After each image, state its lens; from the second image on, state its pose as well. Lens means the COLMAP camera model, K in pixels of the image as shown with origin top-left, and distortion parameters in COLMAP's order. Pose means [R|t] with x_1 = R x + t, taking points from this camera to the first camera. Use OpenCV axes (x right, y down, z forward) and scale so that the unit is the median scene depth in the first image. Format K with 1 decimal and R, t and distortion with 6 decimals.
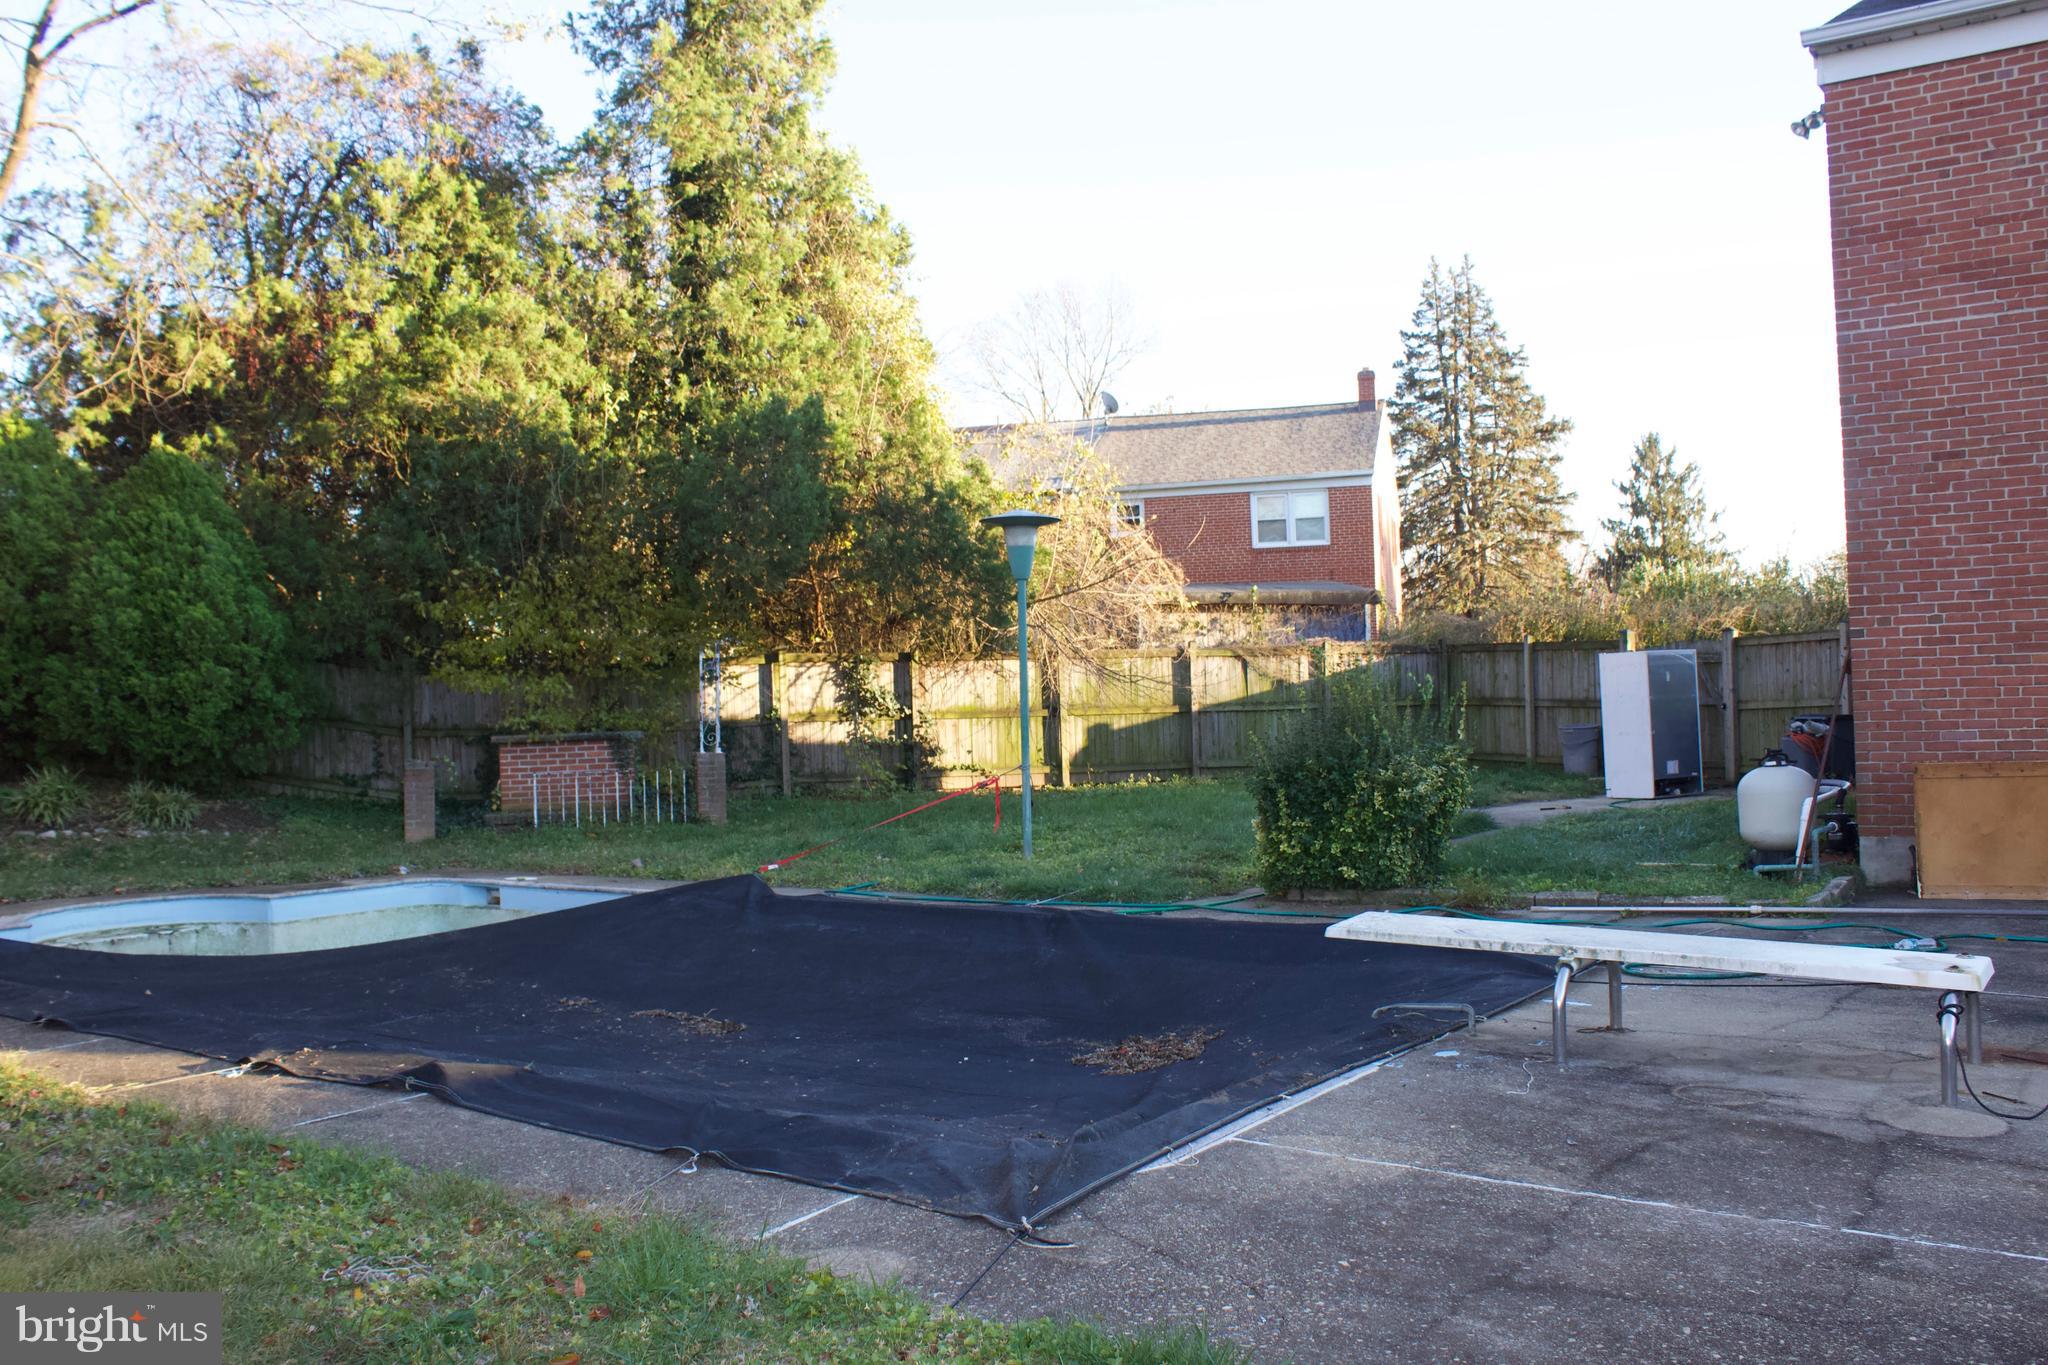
lens RADIAL K [[1769.3, 0, 1024.0], [0, 1769.3, 682.5], [0, 0, 1]] dist [-0.162234, 0.151331]
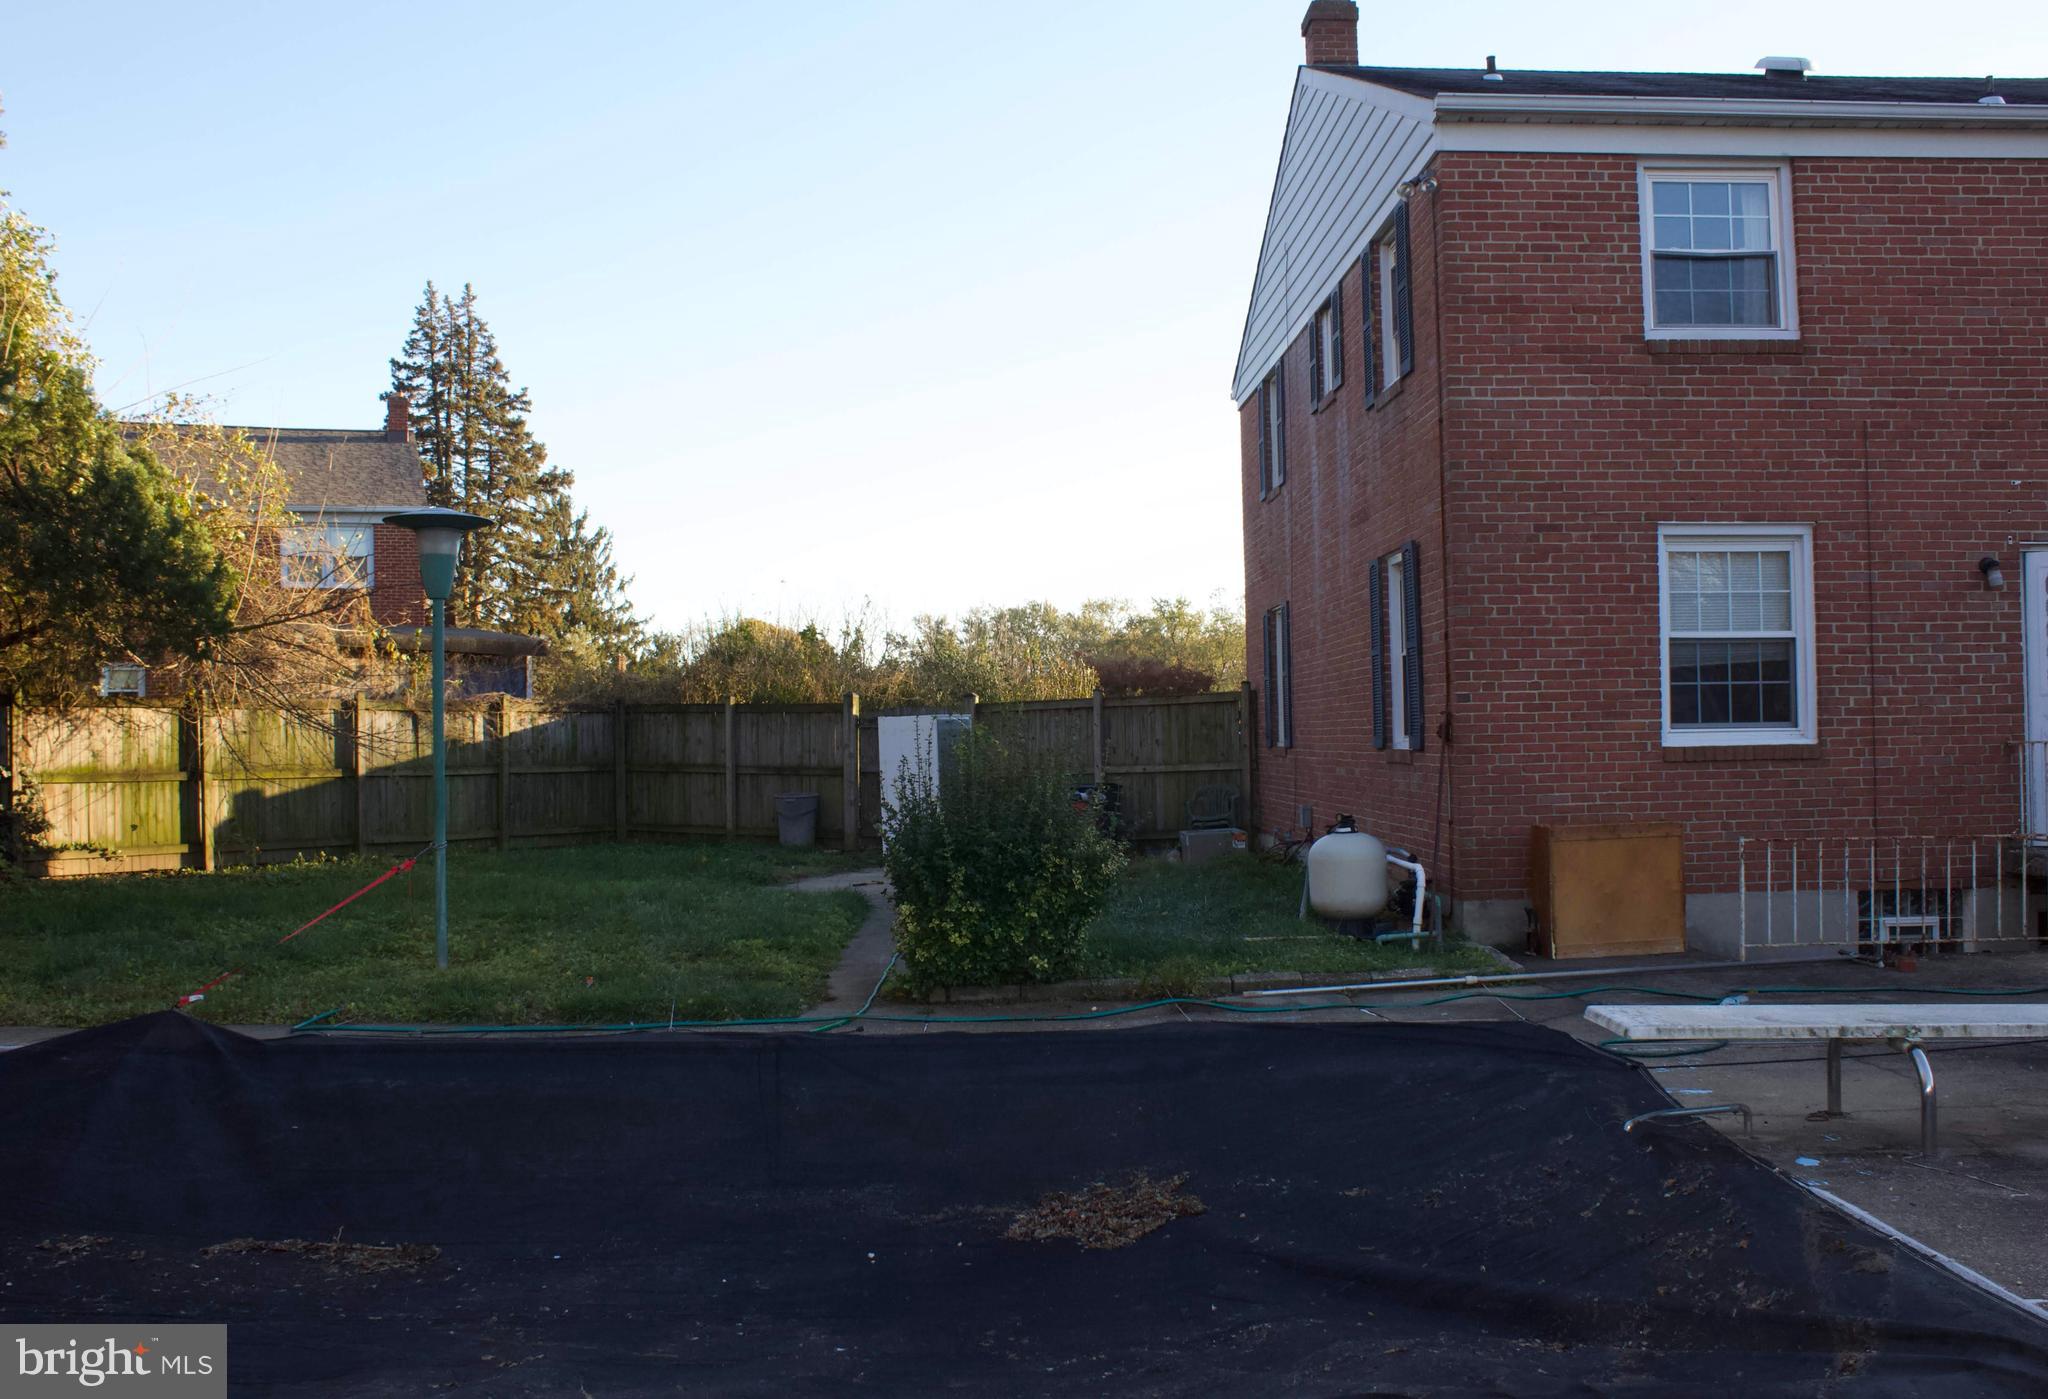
lens RADIAL K [[1829.4, 0, 1024.0], [0, 1829.4, 699.5], [0, 0, 1]] dist [-0.160427, 0.159248]
pose [[0.799776, 0.029725, 0.599562, -0.358884], [-0.012113, 0.999369, -0.033388, 0.010879], [-0.600176, 0.019440, 0.799632, 0.314565]]
